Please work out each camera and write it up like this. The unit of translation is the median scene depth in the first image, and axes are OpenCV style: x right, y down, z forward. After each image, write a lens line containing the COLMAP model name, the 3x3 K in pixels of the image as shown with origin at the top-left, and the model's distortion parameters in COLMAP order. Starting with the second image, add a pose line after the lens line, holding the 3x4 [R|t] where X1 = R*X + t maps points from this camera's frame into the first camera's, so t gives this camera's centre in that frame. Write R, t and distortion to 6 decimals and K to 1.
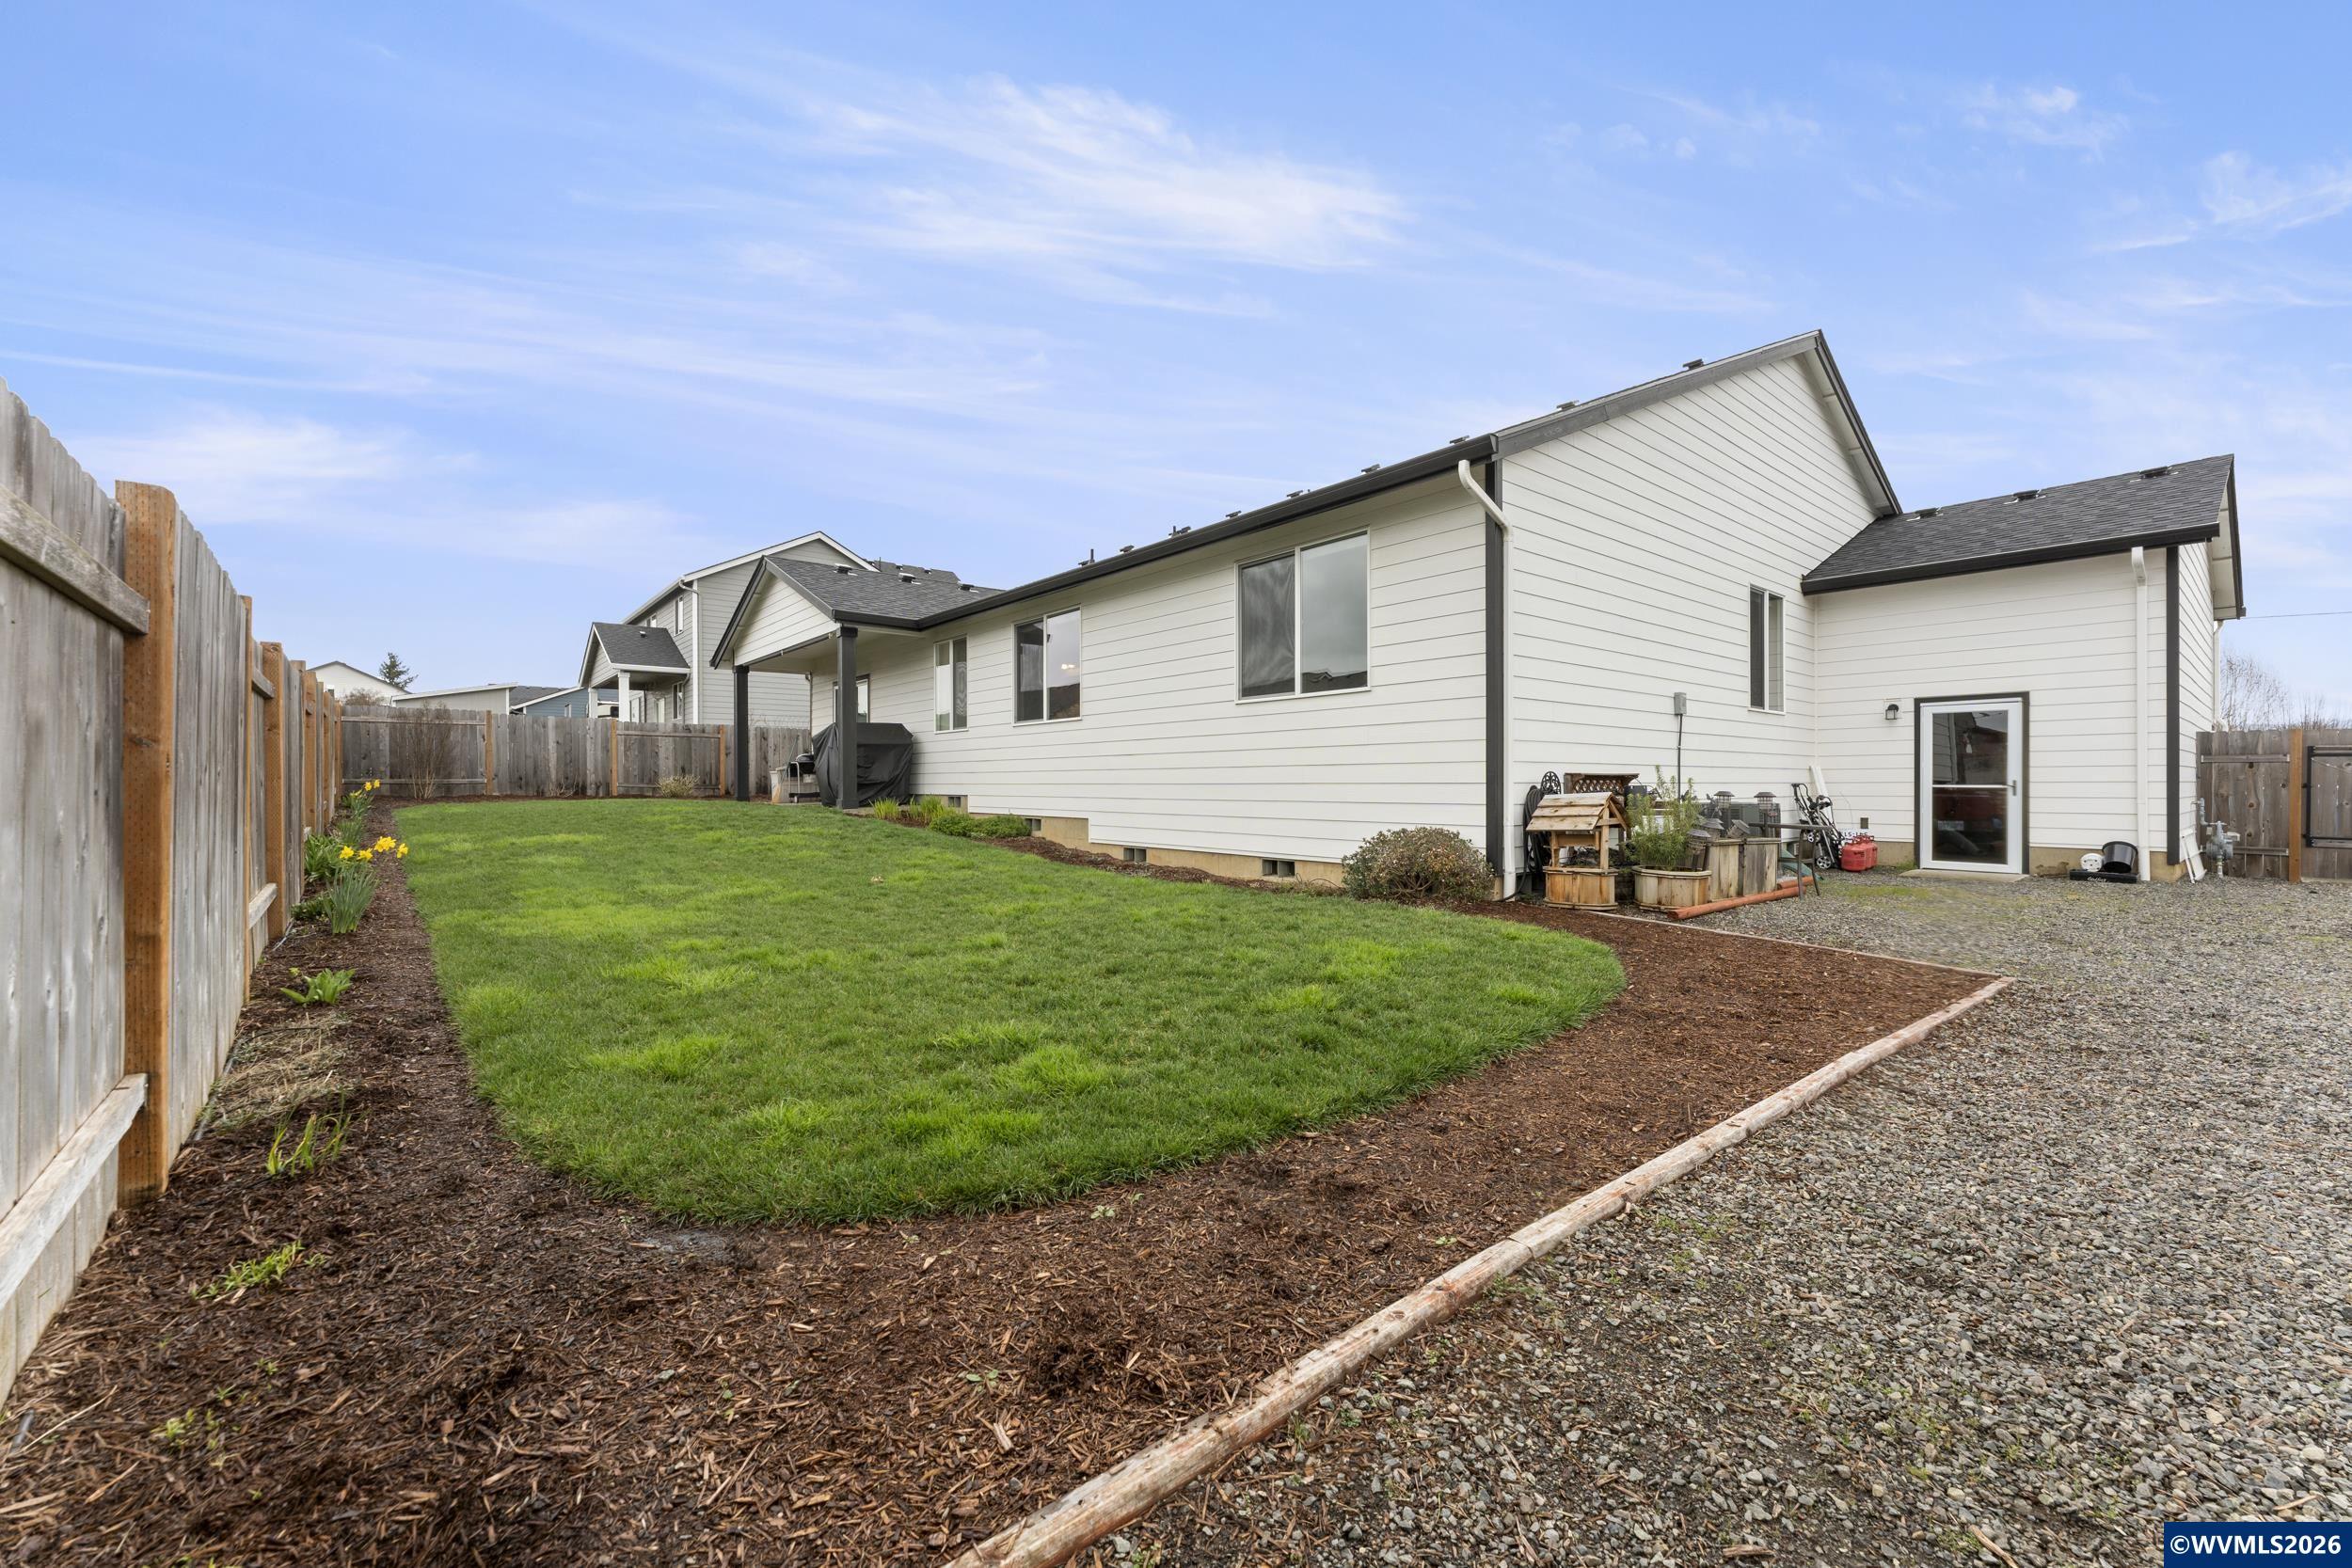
lens RADIAL K [[942.6, 0, 1176.0], [0, 942.6, 784.0], [0, 0, 1]] dist [0.000090, -0.000271]
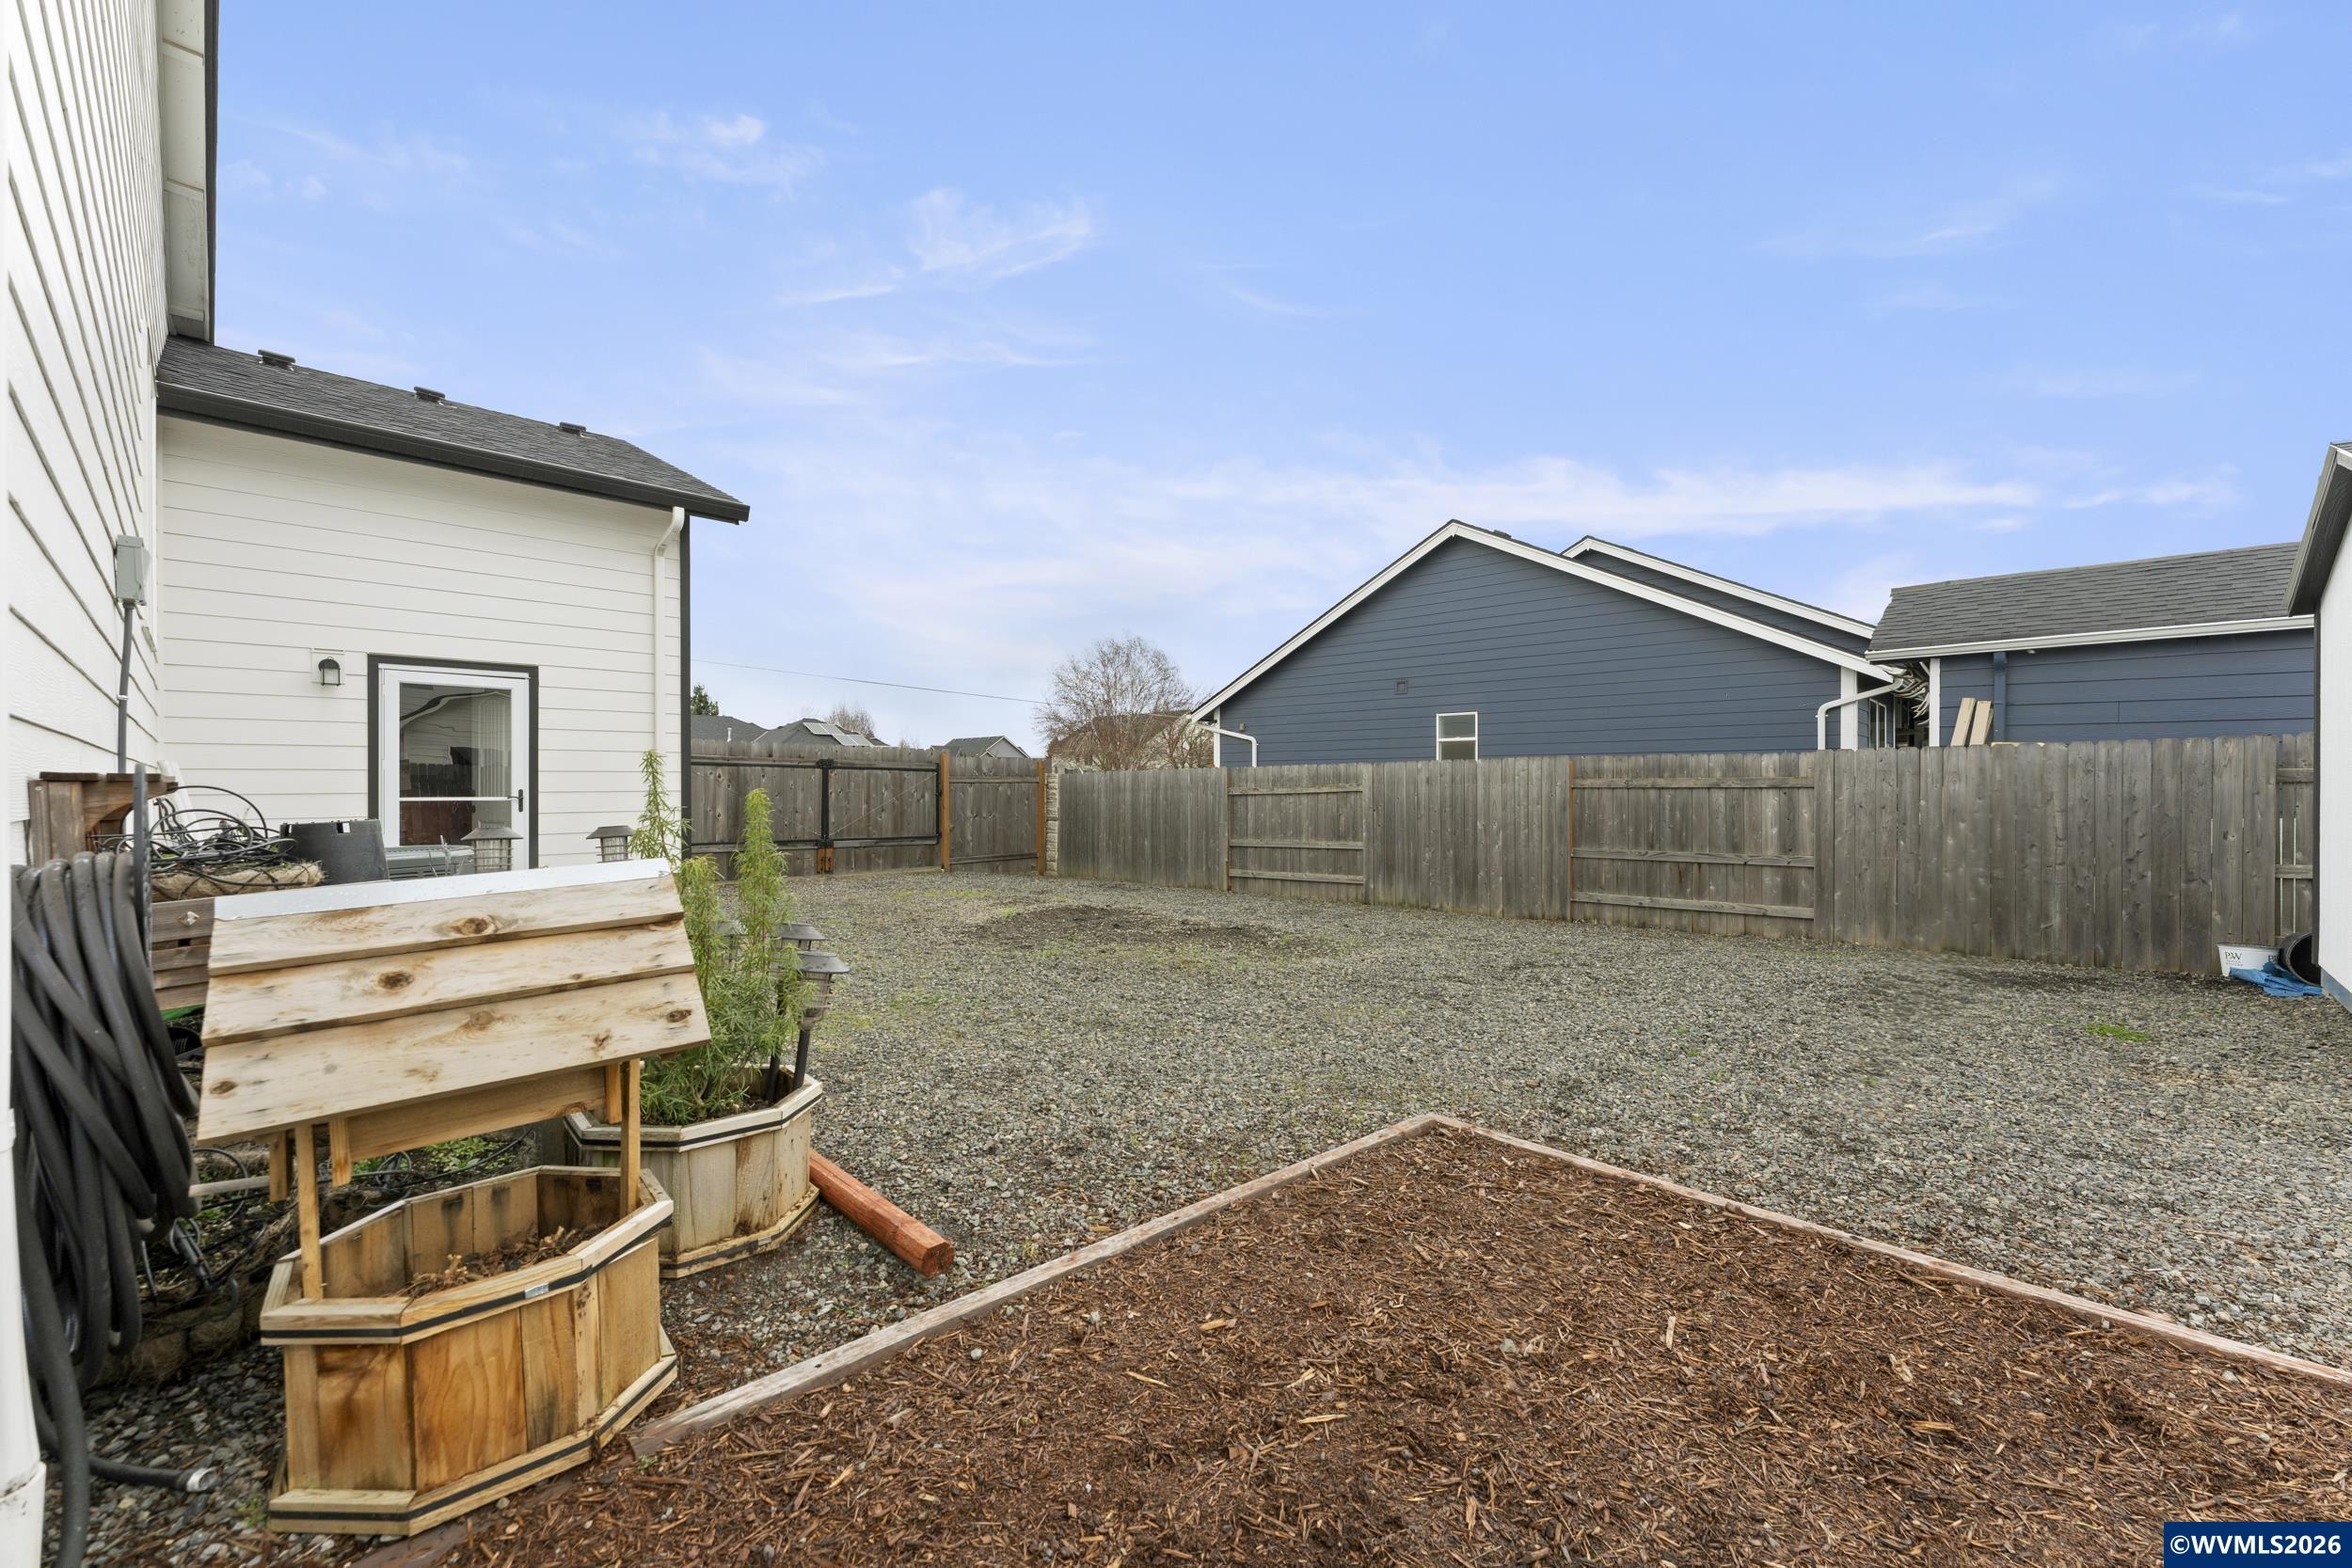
lens RADIAL K [[942.6, 0, 1176.0], [0, 942.6, 784.0], [0, 0, 1]] dist [0.000090, -0.000271]
pose [[-0.103400, 0.001069, 0.994639, 0.112876], [0.000703, 0.999999, -0.001002, -0.005632], [-0.994640, 0.000596, -0.103400, 0.485163]]
